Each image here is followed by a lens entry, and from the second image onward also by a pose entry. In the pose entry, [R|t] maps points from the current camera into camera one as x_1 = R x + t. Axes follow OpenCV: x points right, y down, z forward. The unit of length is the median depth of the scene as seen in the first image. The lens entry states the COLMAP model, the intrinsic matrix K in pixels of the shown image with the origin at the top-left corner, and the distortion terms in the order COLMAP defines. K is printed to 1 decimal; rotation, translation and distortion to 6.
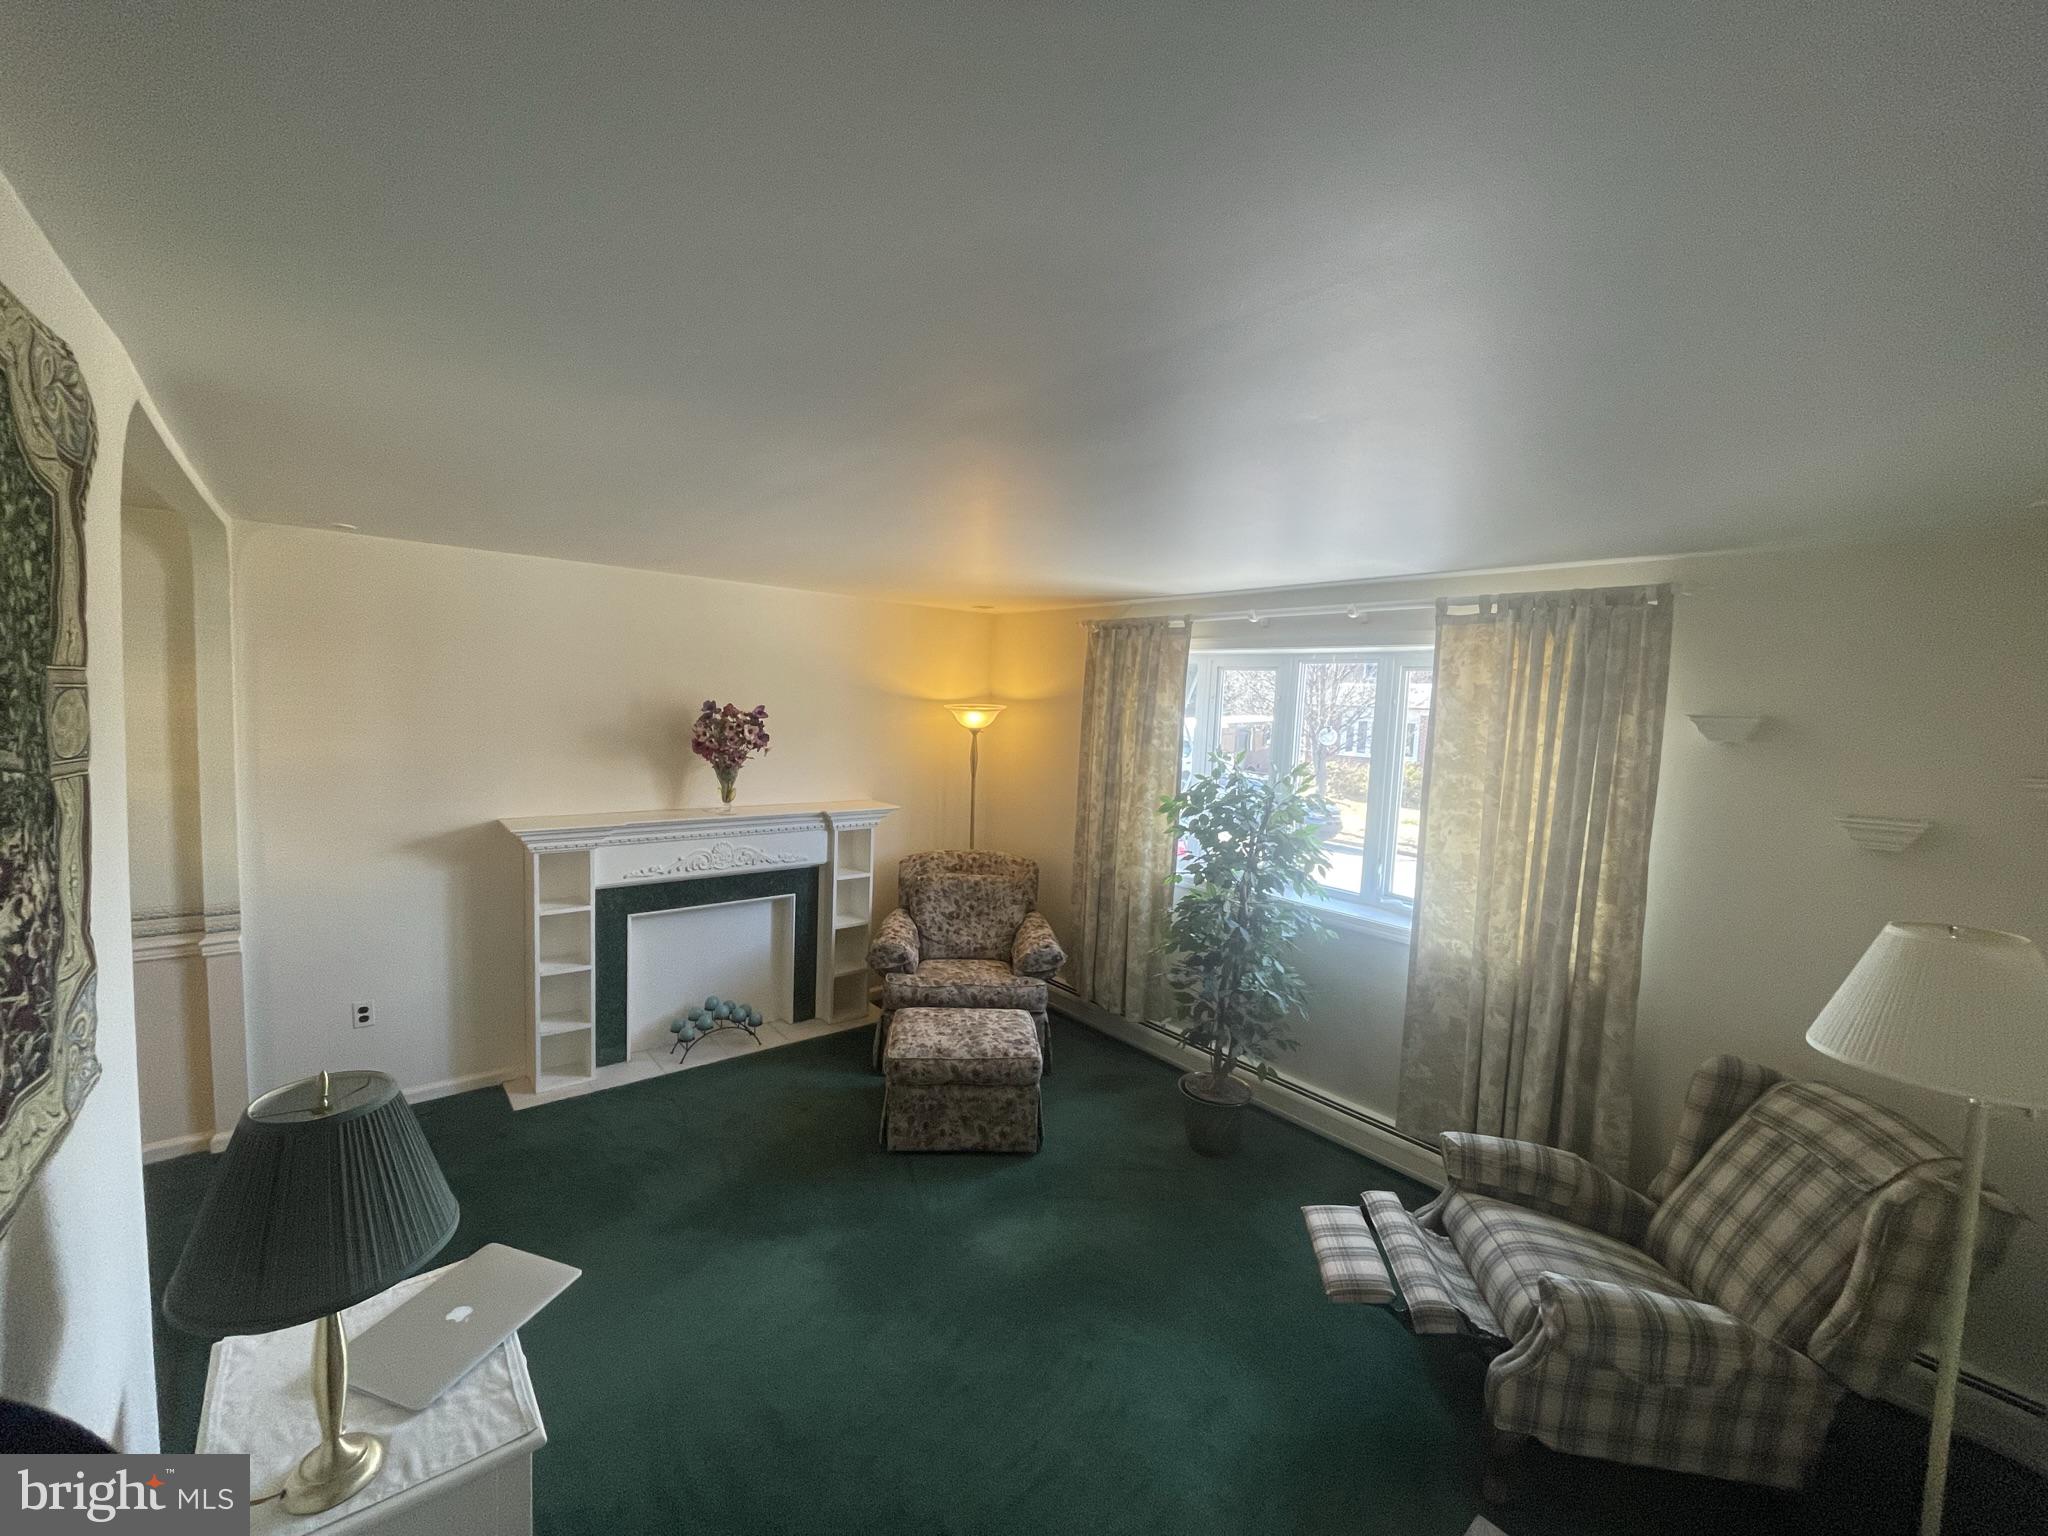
lens RADIAL K [[826.6, 0, 1015.3], [0, 826.6, 767.8], [0, 0, 1]] dist [-0.001467, -0.000271]
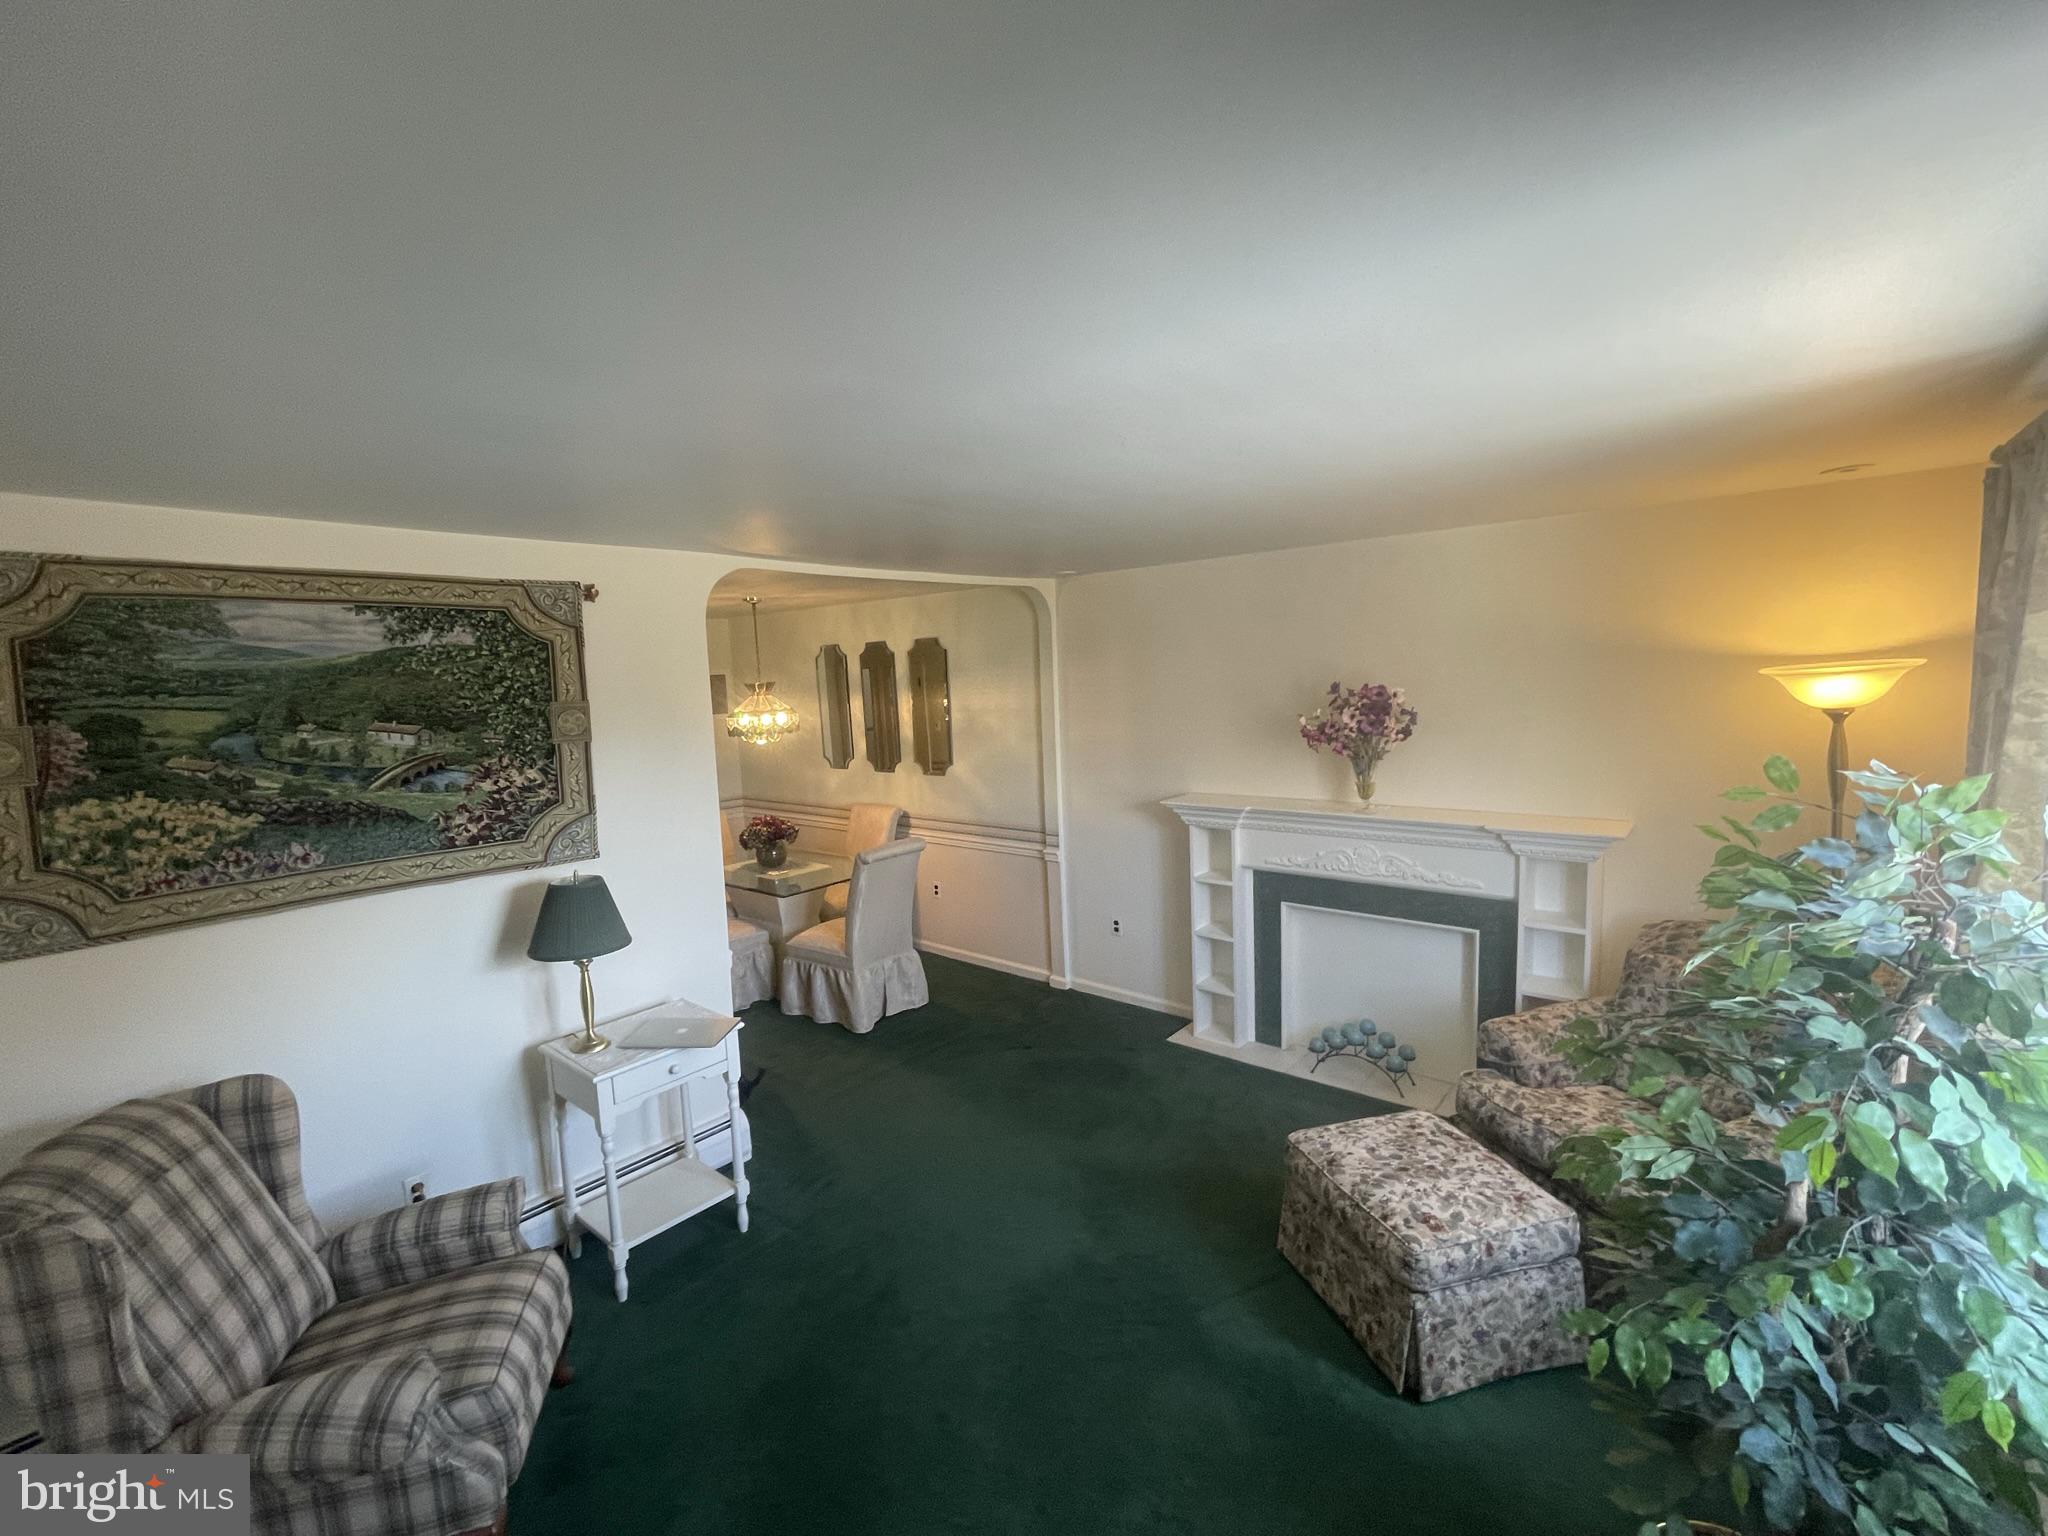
lens RADIAL K [[881.8, 0, 1024.0], [0, 881.8, 768.0], [0, 0, 1]] dist [0.002780, 0.000720]
pose [[0.180510, 0.056980, -0.981921, 0.490233], [-0.038698, 0.997959, 0.050796, -0.023371], [0.982812, 0.028830, 0.182346, 0.483982]]
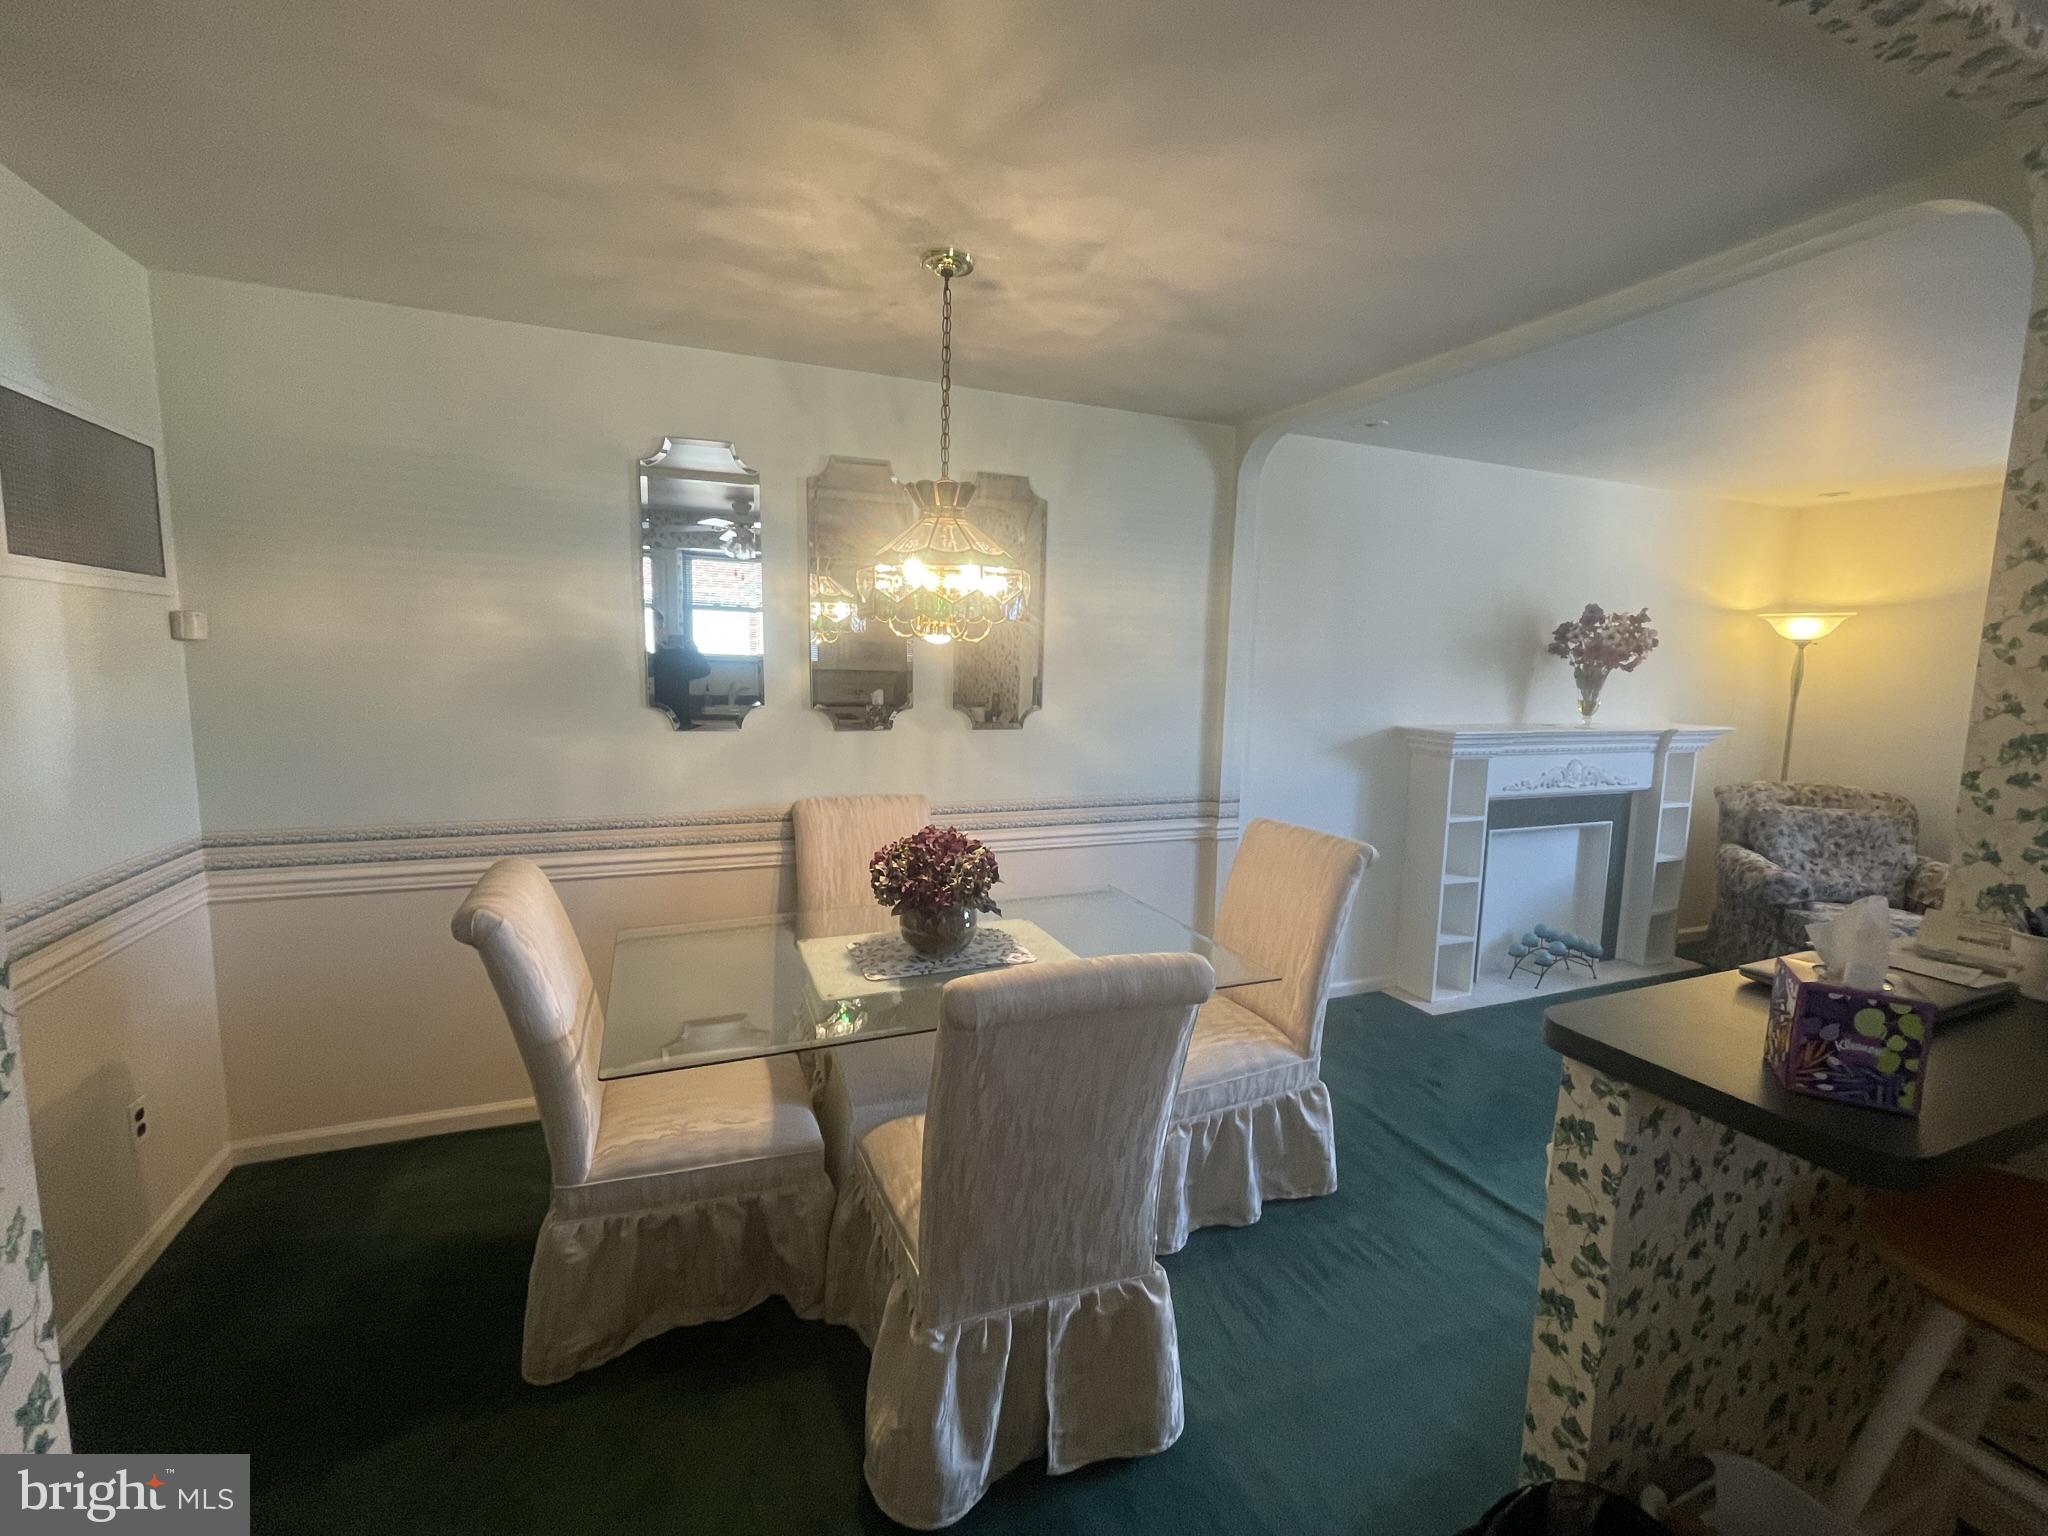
lens RADIAL K [[881.8, 0, 1024.0], [0, 881.8, 768.0], [0, 0, 1]] dist [0.002780, 0.000720]
pose [[0.956608, 0.014543, -0.291015, -0.666930], [-0.006887, 0.999603, 0.027314, 0.078109], [0.291296, -0.024124, 0.956329, -0.134890]]
